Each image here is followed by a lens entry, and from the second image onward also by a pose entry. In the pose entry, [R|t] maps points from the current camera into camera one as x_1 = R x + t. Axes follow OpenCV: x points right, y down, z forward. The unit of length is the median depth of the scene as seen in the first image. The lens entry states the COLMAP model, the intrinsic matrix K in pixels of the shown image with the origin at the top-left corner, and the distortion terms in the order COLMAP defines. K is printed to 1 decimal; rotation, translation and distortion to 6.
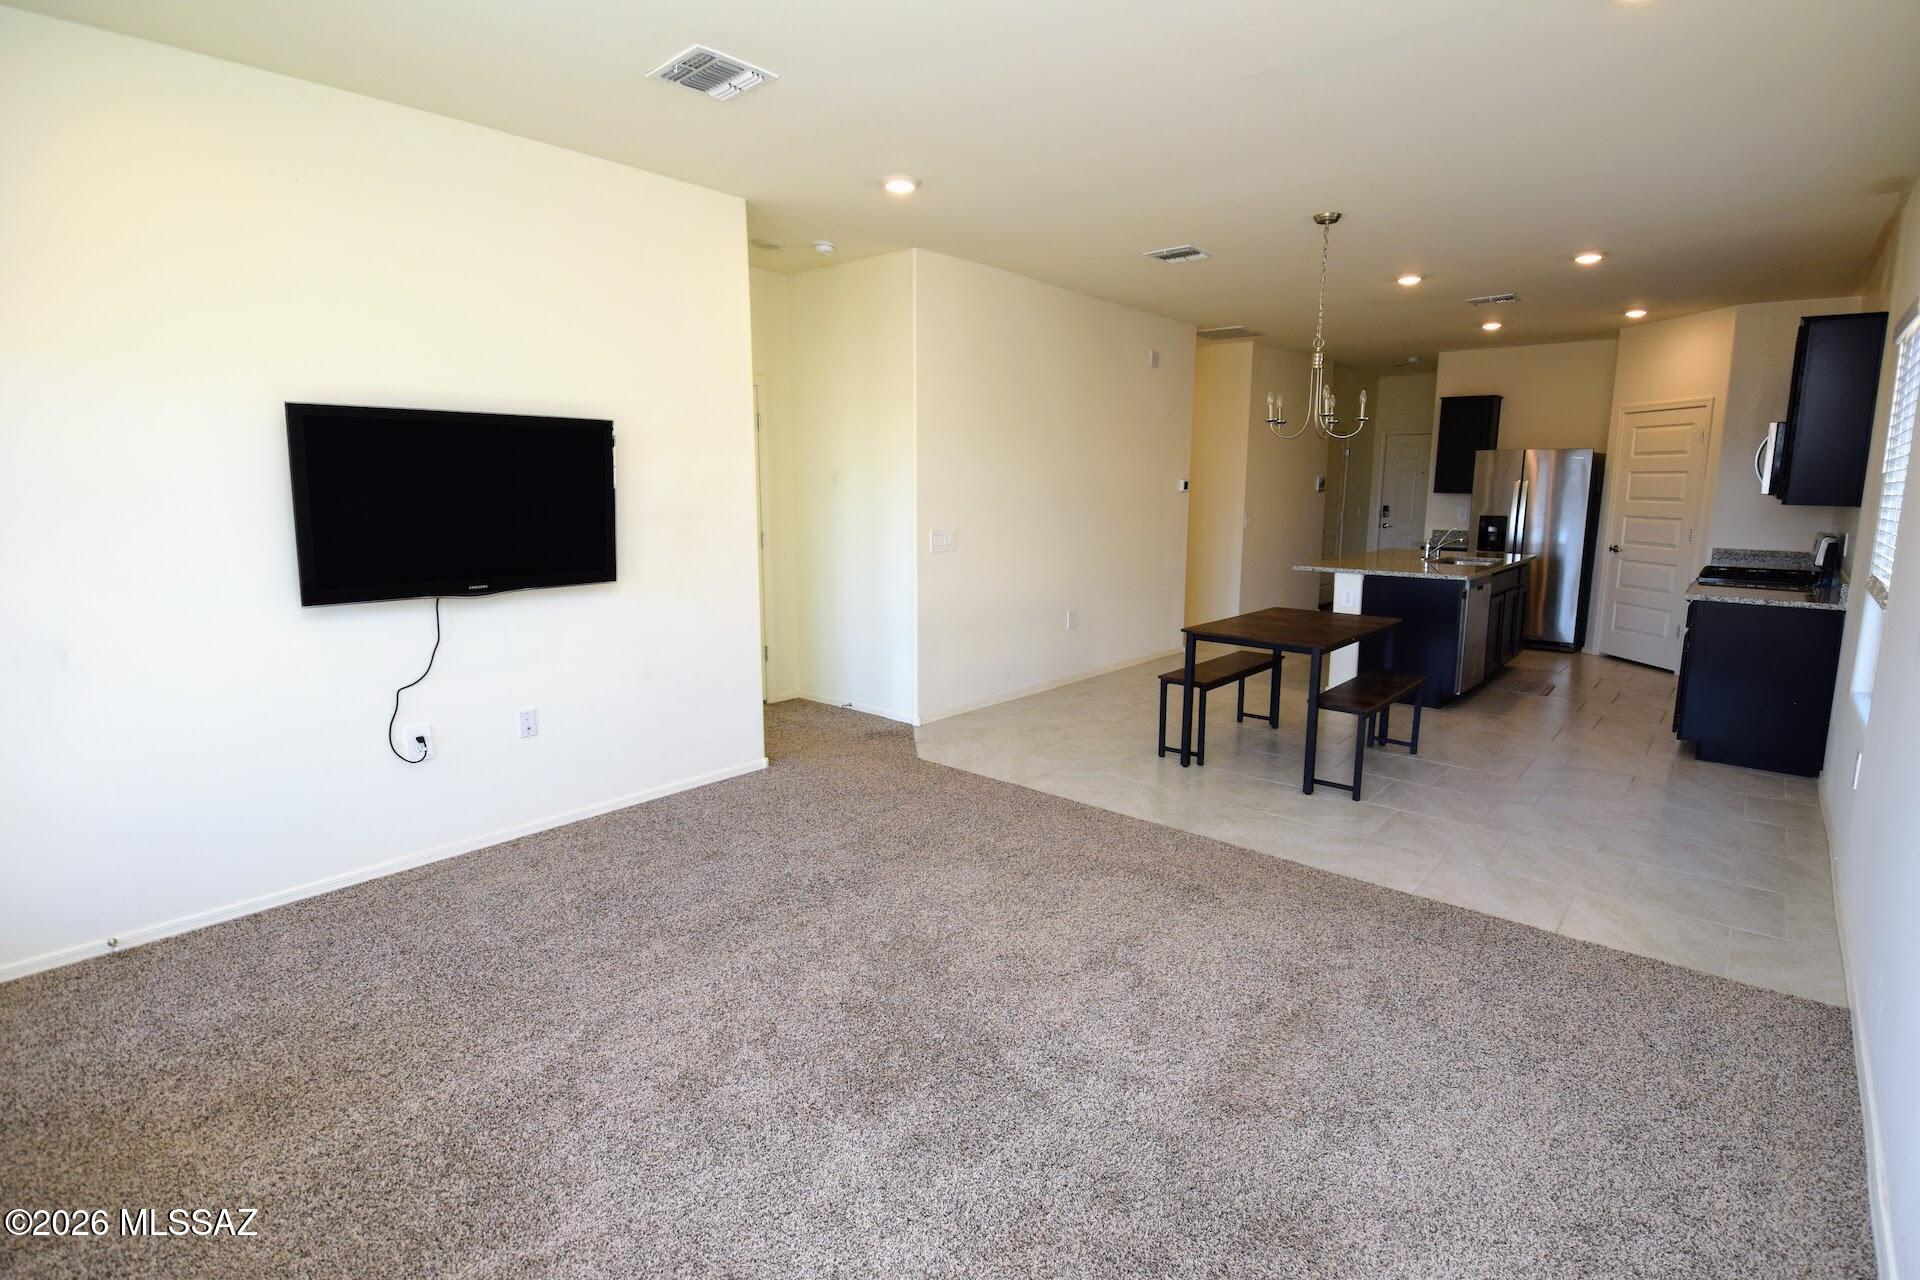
lens RADIAL K [[927.9, 0, 958.1], [0, 927.9, 625.9], [0, 0, 1]] dist [-0.003895, -0.001313]
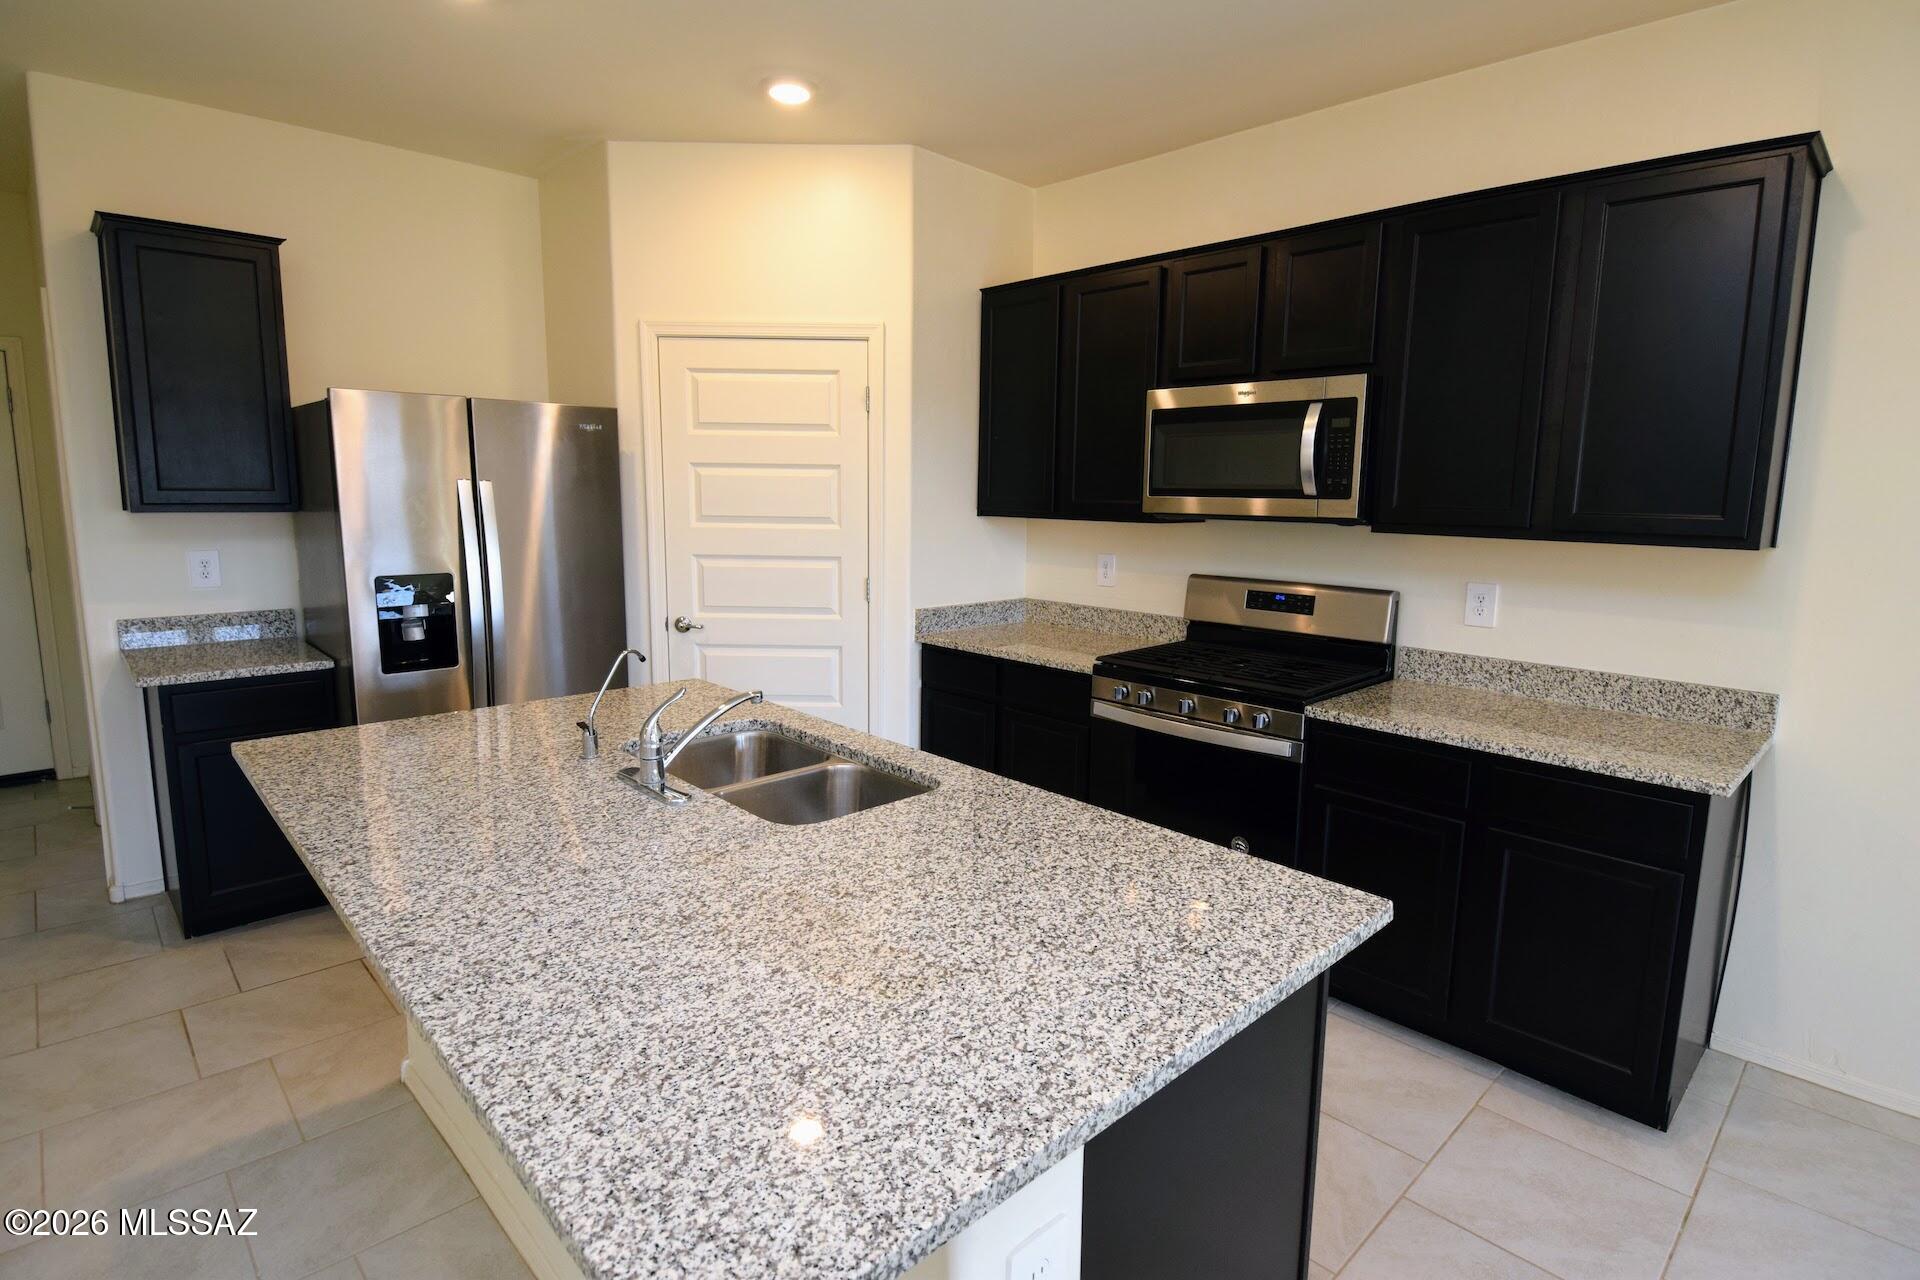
lens RADIAL K [[947.1, 0, 979.1], [0, 947.1, 626.9], [0, 0, 1]] dist [0.022253, -0.024474]
pose [[0.064467, -0.146452, 0.987115, 0.318913], [0.140119, 0.980701, 0.136350, -0.172039], [-0.988034, 0.129523, 0.083744, 1.090398]]
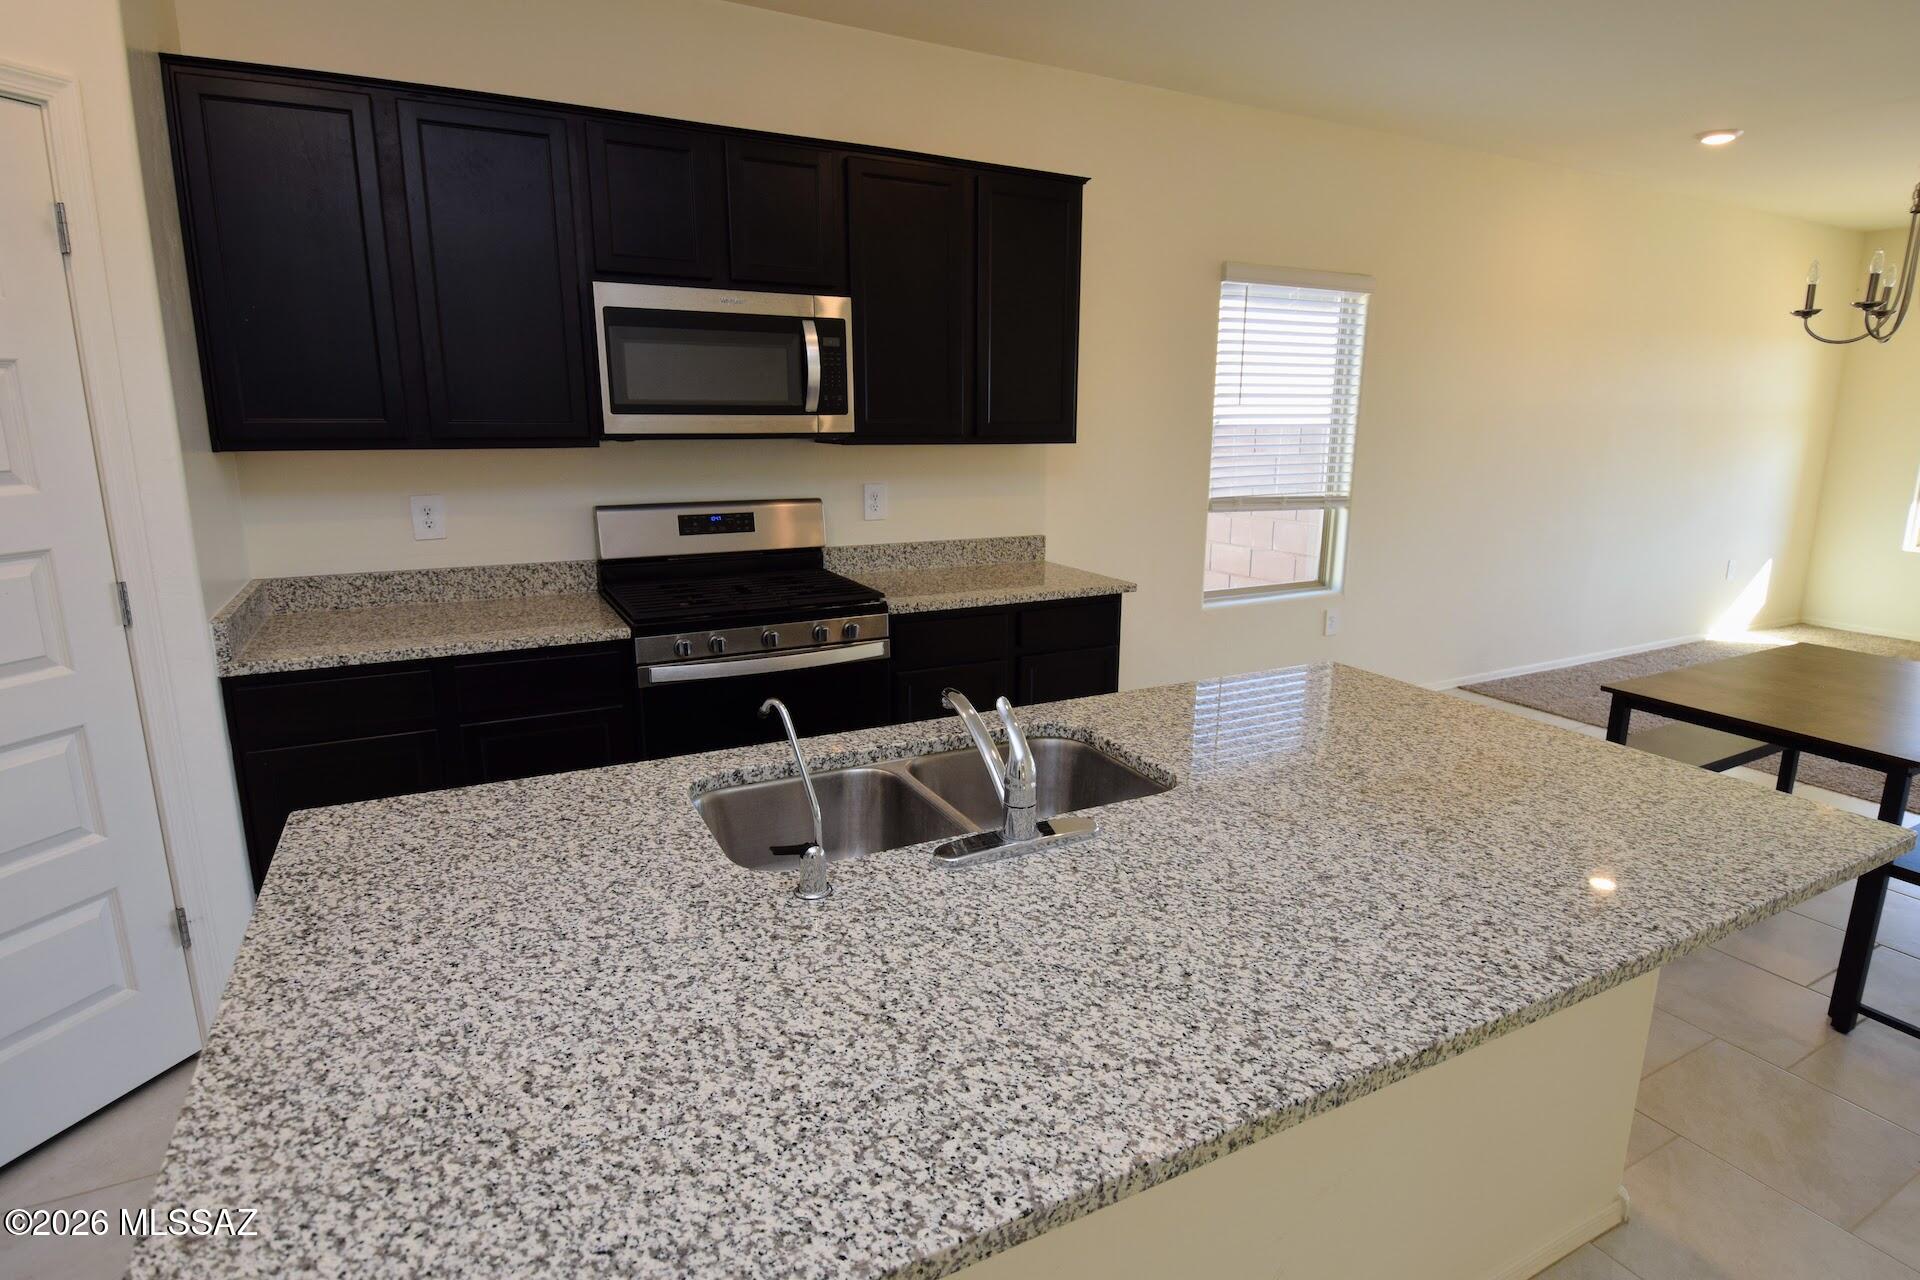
lens RADIAL K [[985.1, 0, 971.6], [0, 985.1, 628.6], [0, 0, 1]] dist [0.020422, -0.025015]
pose [[-0.937452, -0.082608, 0.338172, 0.557301], [0.045363, 0.934165, 0.353946, -0.222332], [-0.345147, 0.347147, -0.871988, 1.425646]]
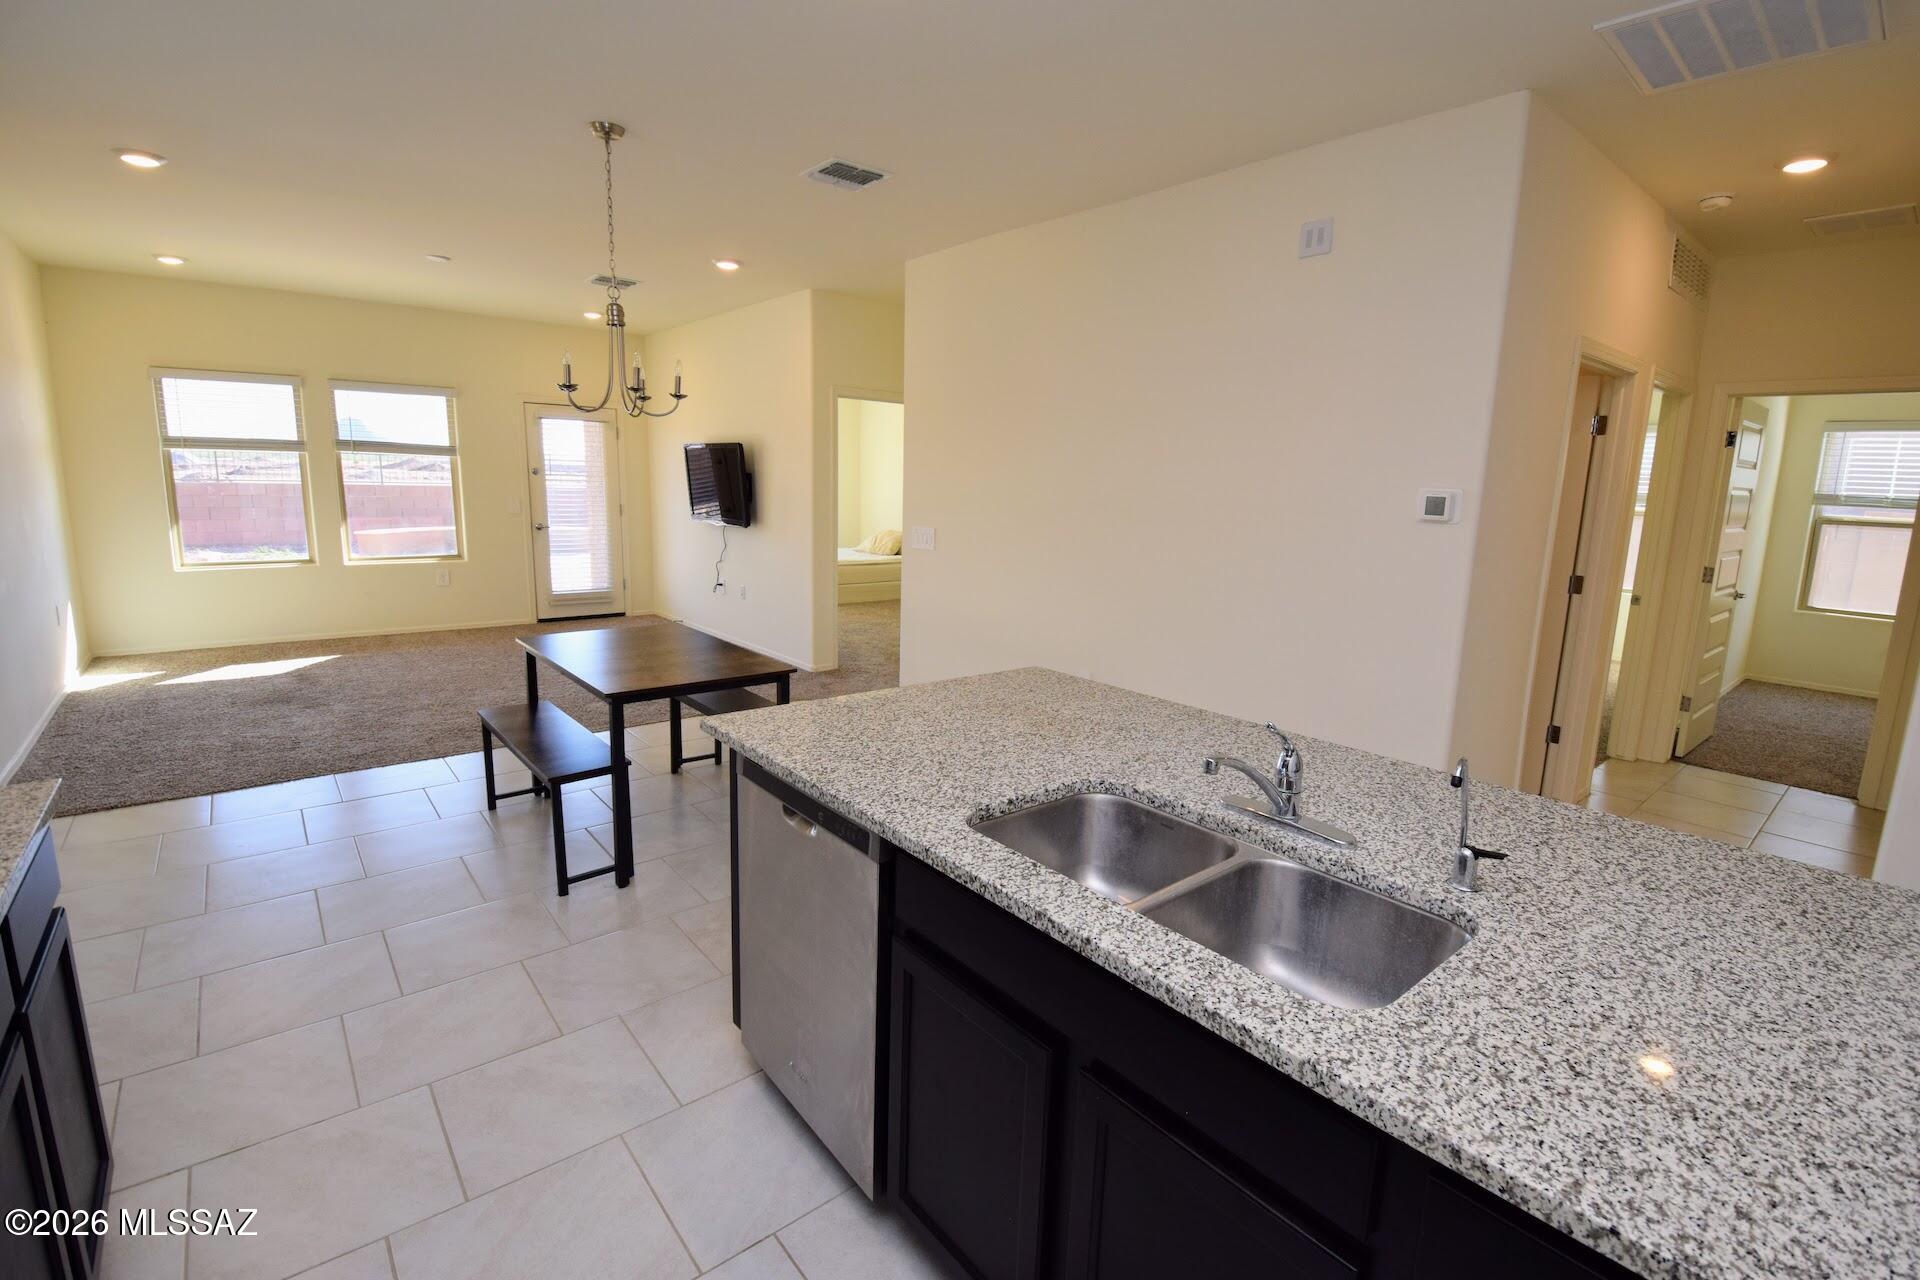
lens RADIAL K [[861.9, 0, 978.6], [0, 861.9, 627.2], [0, 0, 1]] dist [0.014779, -0.024333]
pose [[-0.134223, 0.162022, -0.977616, 0.884169], [-0.184771, 0.965150, 0.185324, -0.179769], [0.973573, 0.205510, -0.099609, 1.156475]]
